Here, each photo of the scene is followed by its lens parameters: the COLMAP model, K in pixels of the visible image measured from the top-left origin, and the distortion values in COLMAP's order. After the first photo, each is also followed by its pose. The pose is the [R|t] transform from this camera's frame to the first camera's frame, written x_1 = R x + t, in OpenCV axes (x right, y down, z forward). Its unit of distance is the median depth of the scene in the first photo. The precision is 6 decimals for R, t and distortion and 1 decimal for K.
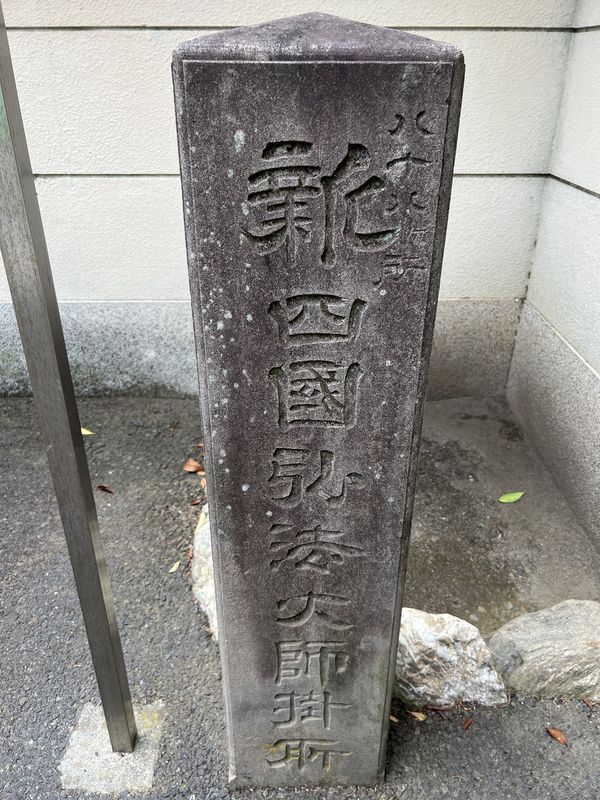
lens RADIAL K [[600.1, 0, 299.2], [0, 600.1, 404.3], [0, 0, 1]] dist [0.037873, -0.054541]
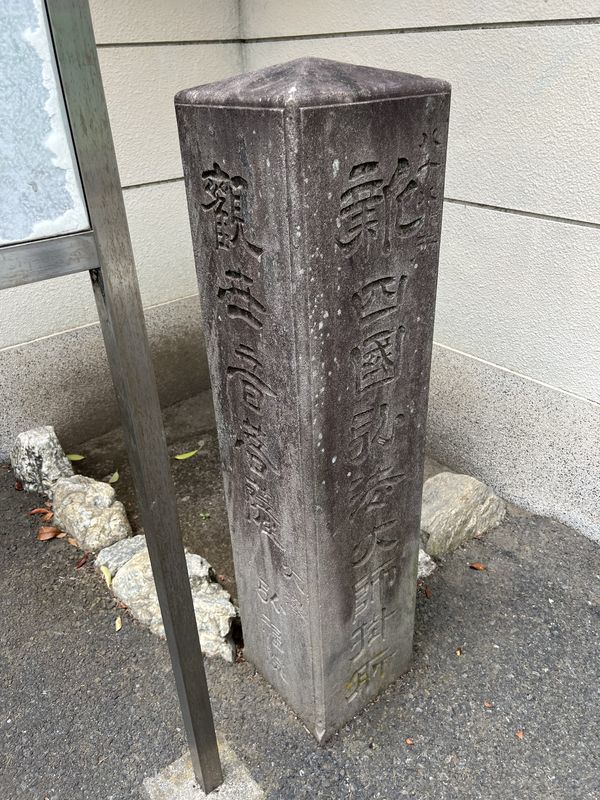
lens RADIAL K [[600.1, 0, 297.5], [0, 600.1, 407.9], [0, 0, 1]] dist [0.037873, -0.054541]
pose [[0.783961, -0.343640, 0.517027, -0.803712], [0.339612, 0.934551, 0.106197, -0.116615], [-0.519682, 0.092335, 0.849356, 0.040309]]
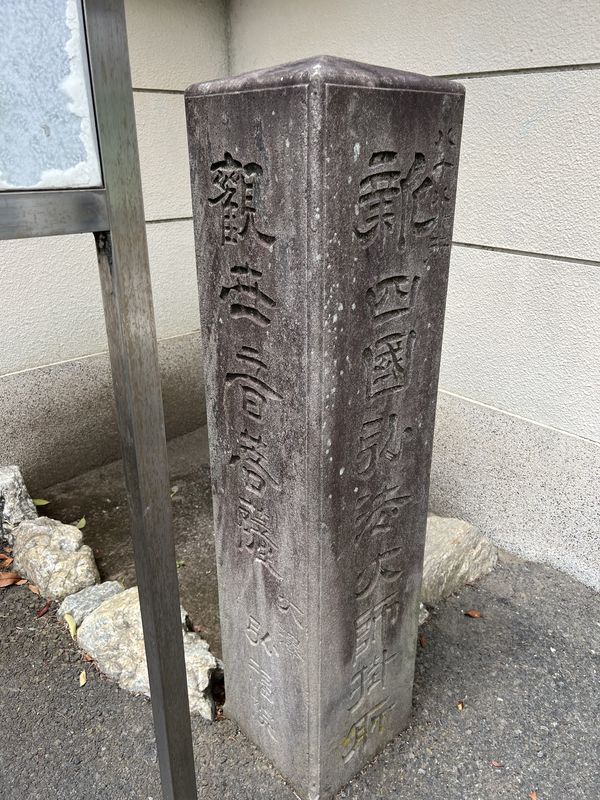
lens RADIAL K [[600.1, 0, 296.3], [0, 600.1, 401.9], [0, 0, 1]] dist [0.037873, -0.054541]
pose [[0.756593, -0.262829, 0.598739, -0.861726], [0.322585, 0.946508, 0.007857, -0.016493], [-0.568776, 0.187200, 0.800906, 0.176752]]
